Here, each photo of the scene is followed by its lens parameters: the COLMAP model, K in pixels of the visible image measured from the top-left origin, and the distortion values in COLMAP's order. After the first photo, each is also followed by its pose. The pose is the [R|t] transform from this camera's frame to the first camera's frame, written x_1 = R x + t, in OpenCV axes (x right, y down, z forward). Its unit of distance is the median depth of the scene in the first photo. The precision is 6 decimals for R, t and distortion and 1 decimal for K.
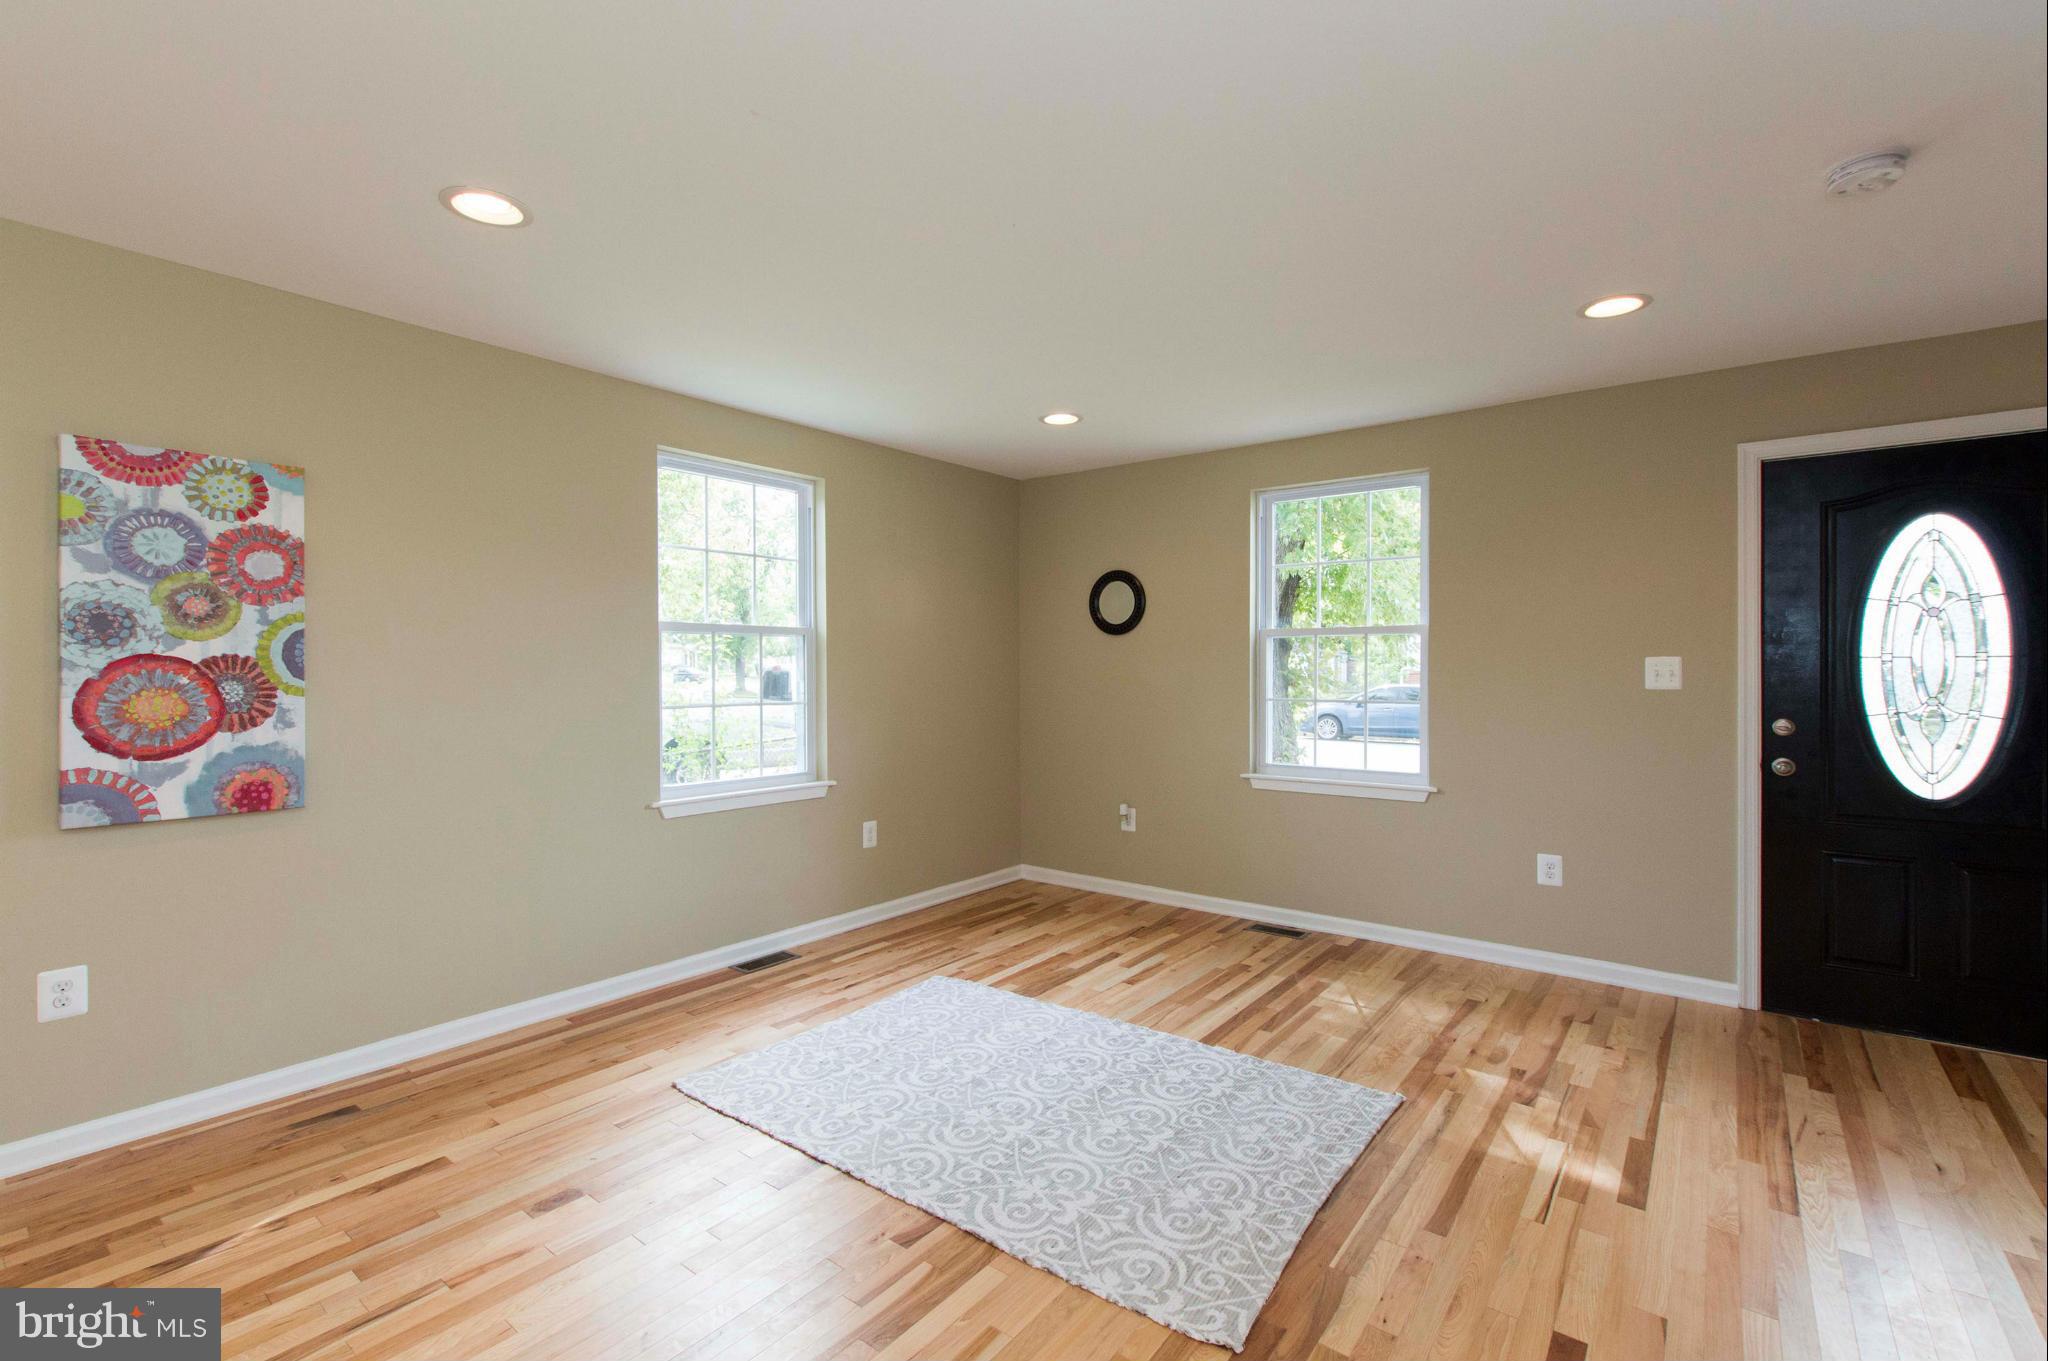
lens RADIAL K [[911.2, 0, 1020.5], [0, 911.2, 673.5], [0, 0, 1]] dist [0.004063, -0.003299]
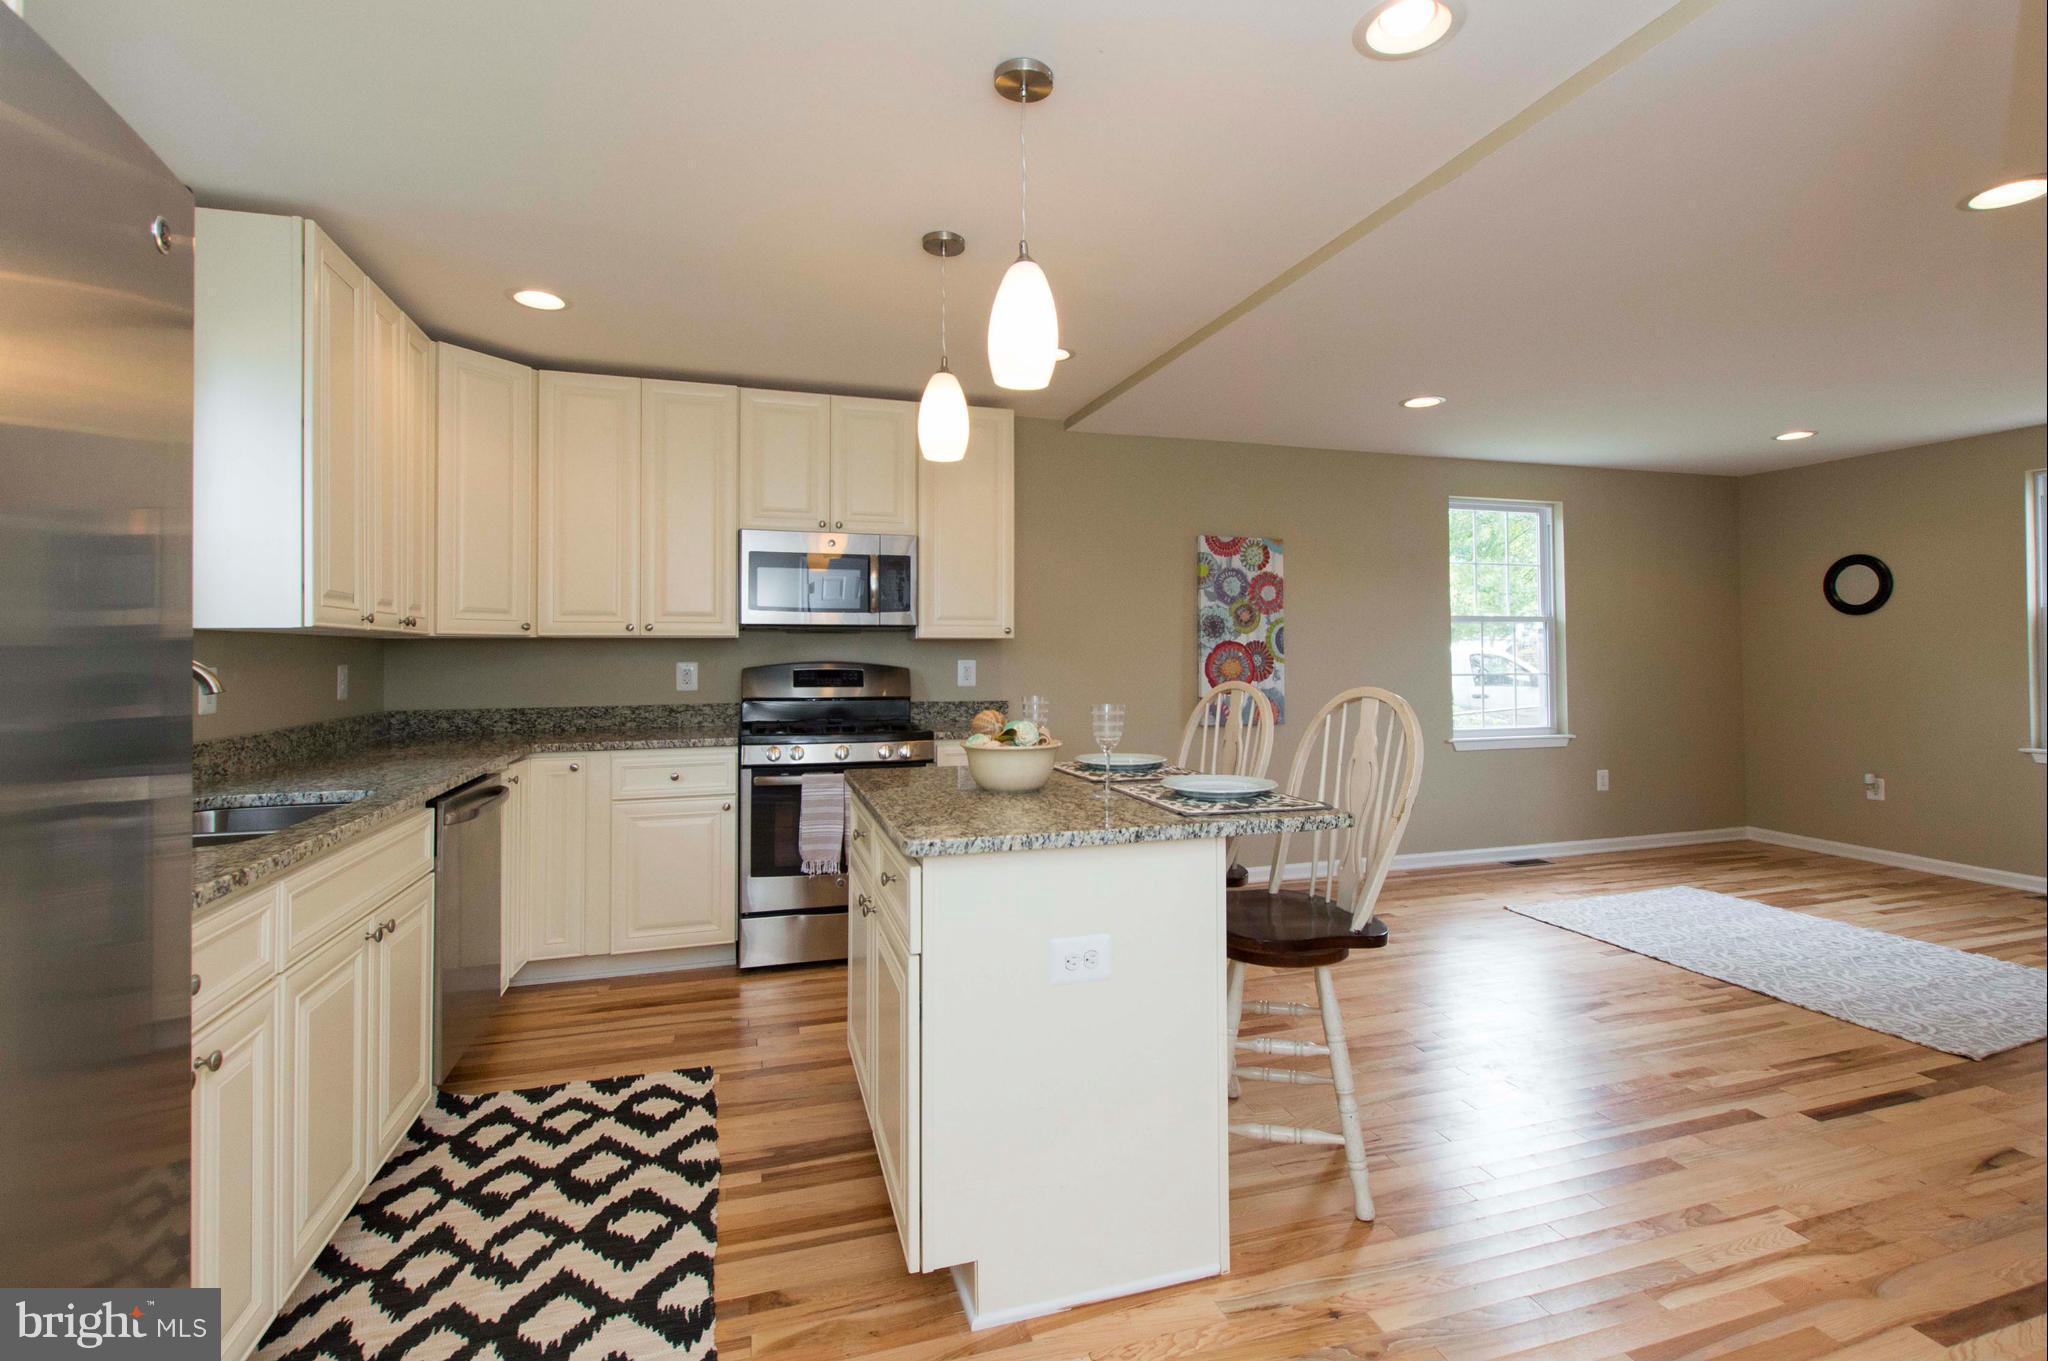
lens RADIAL K [[939.6, 0, 1046.7], [0, 939.6, 633.5], [0, 0, 1]] dist [0.003952, -0.003668]
pose [[0.826895, -0.014337, -0.562173, -0.103210], [-0.000053, 0.999673, -0.025572, 0.012514], [0.562356, 0.021175, 0.826624, -0.756737]]
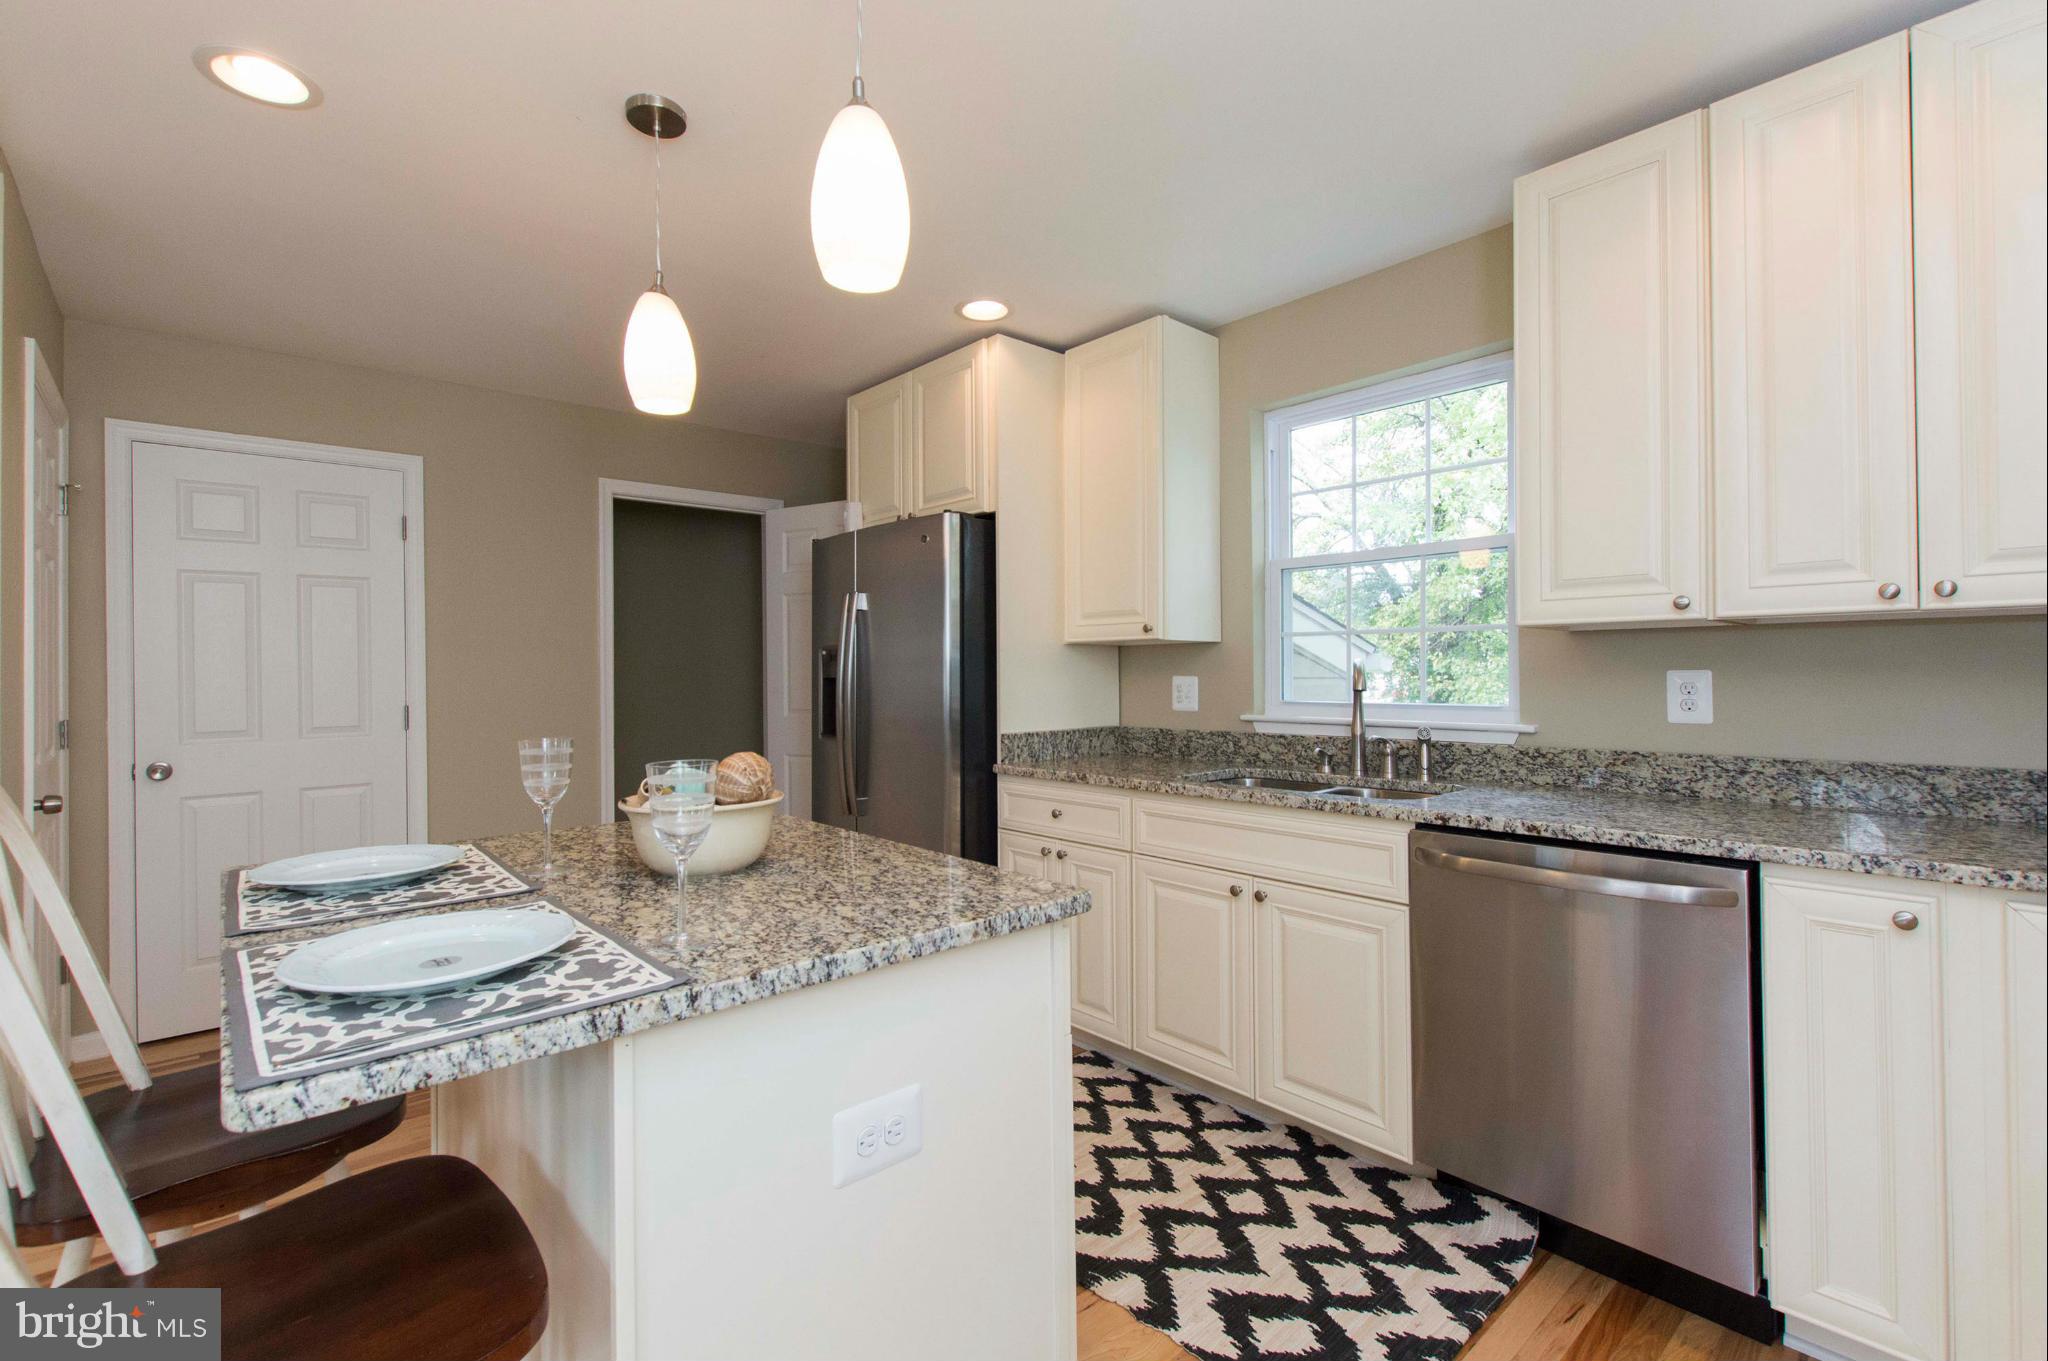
lens RADIAL K [[911.2, 0, 1030.4], [0, 911.2, 663.6], [0, 0, 1]] dist [0.004063, -0.003299]
pose [[-0.983613, 0.015076, 0.179662, -0.839730], [0.014688, 0.999886, -0.003489, 0.011544], [-0.179695, -0.000793, -0.983722, 0.339331]]
